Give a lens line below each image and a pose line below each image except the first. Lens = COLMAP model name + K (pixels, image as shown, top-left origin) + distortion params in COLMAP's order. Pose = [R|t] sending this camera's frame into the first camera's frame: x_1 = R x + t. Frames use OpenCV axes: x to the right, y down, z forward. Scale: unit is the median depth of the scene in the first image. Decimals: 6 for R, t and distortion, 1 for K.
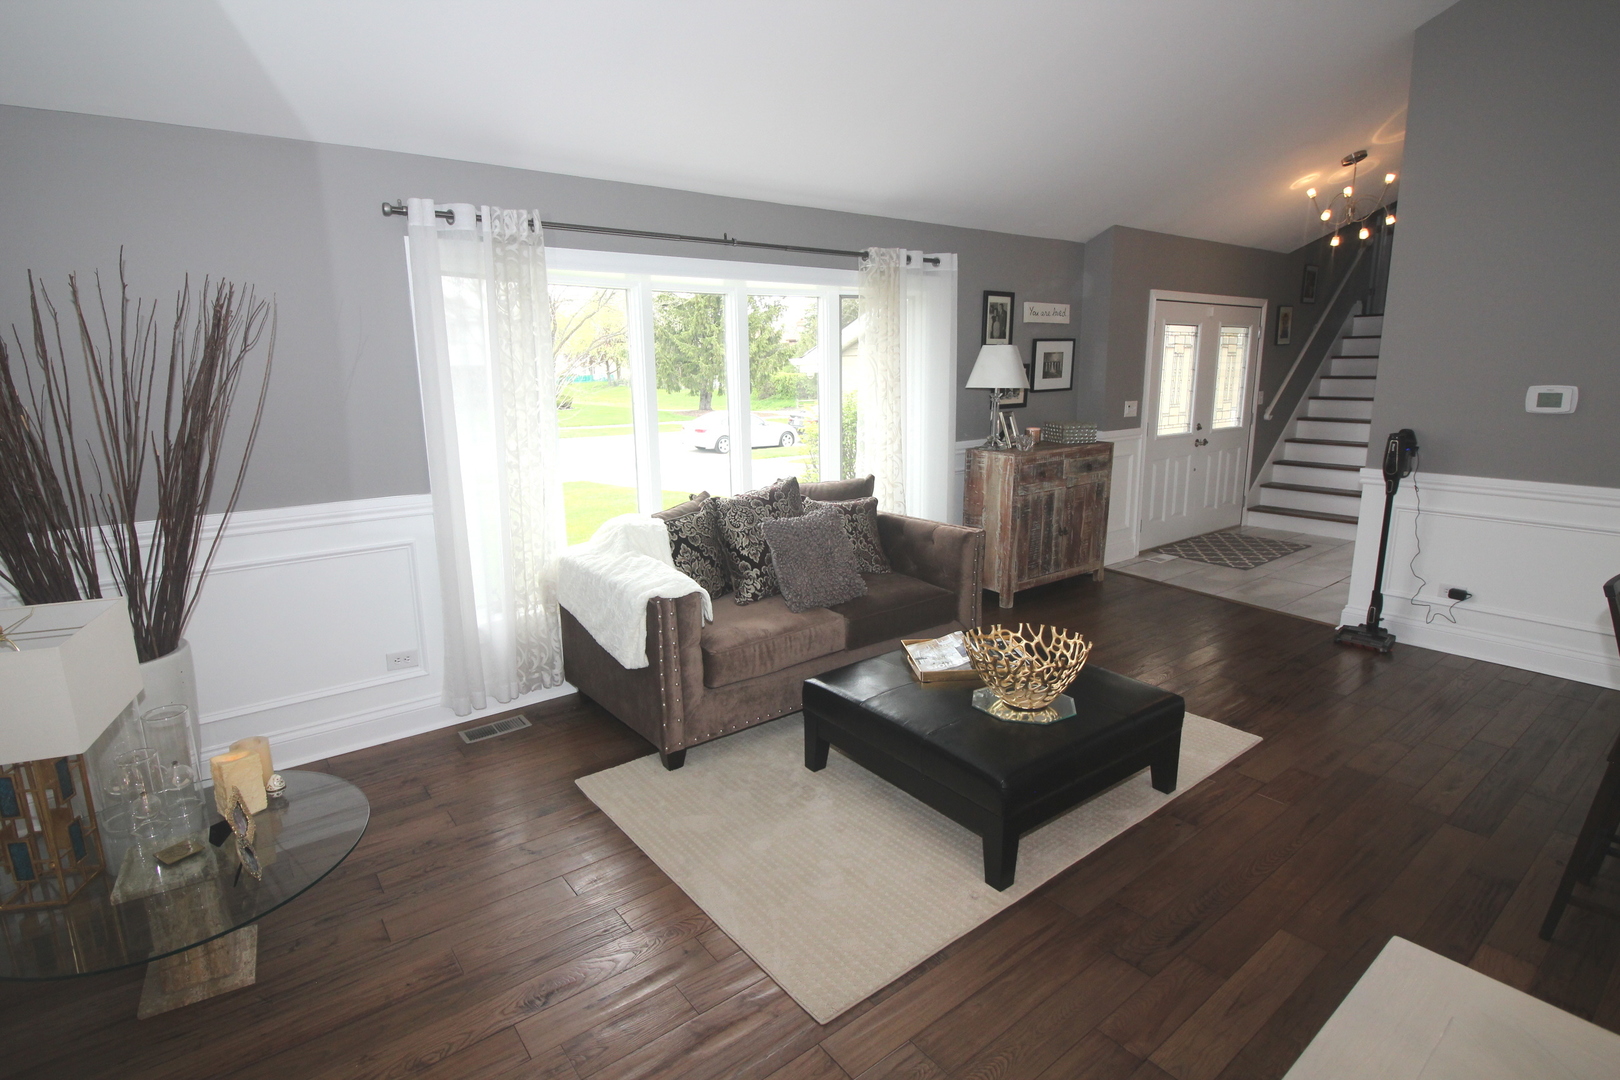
lens RADIAL K [[802.4, 0, 813.8], [0, 802.4, 530.0], [0, 0, 1]] dist [-0.006610, -0.002383]
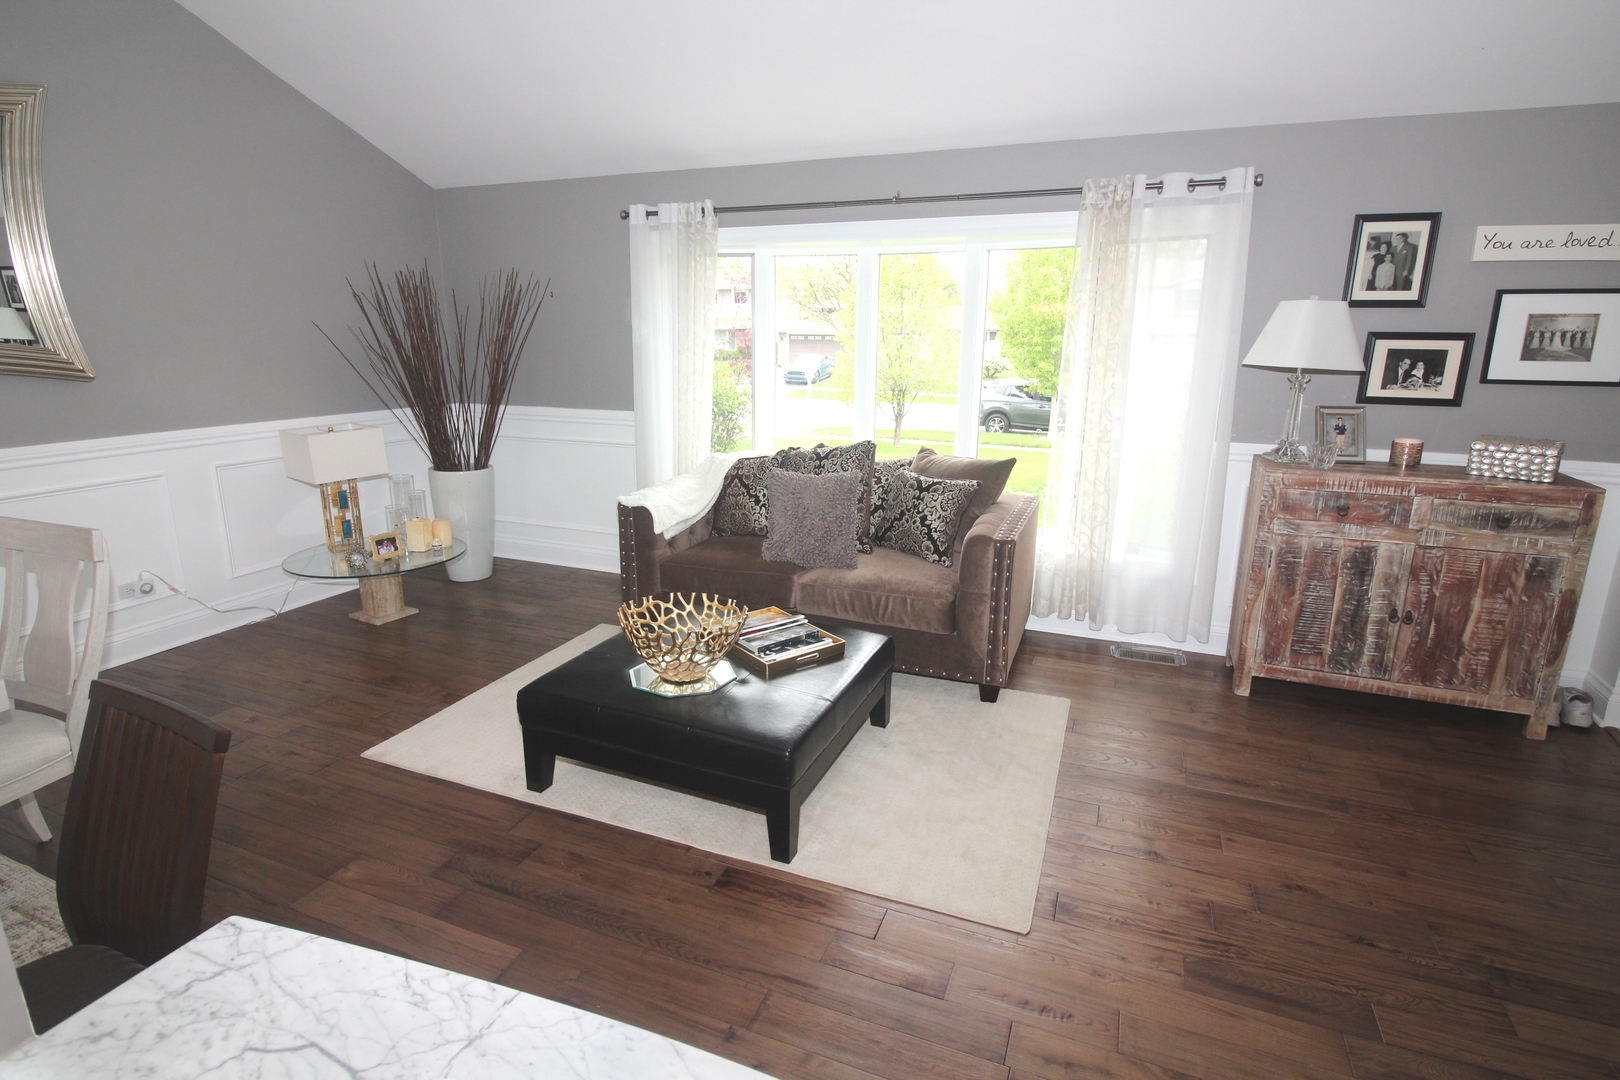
lens RADIAL K [[802.4, 0, 817.3], [0, 802.4, 541.7], [0, 0, 1]] dist [-0.006610, -0.002383]
pose [[0.504979, 0.225630, -0.833119, 0.587662], [-0.191550, 0.970455, 0.146719, -0.057761], [0.841608, 0.085494, 0.533279, 0.323941]]
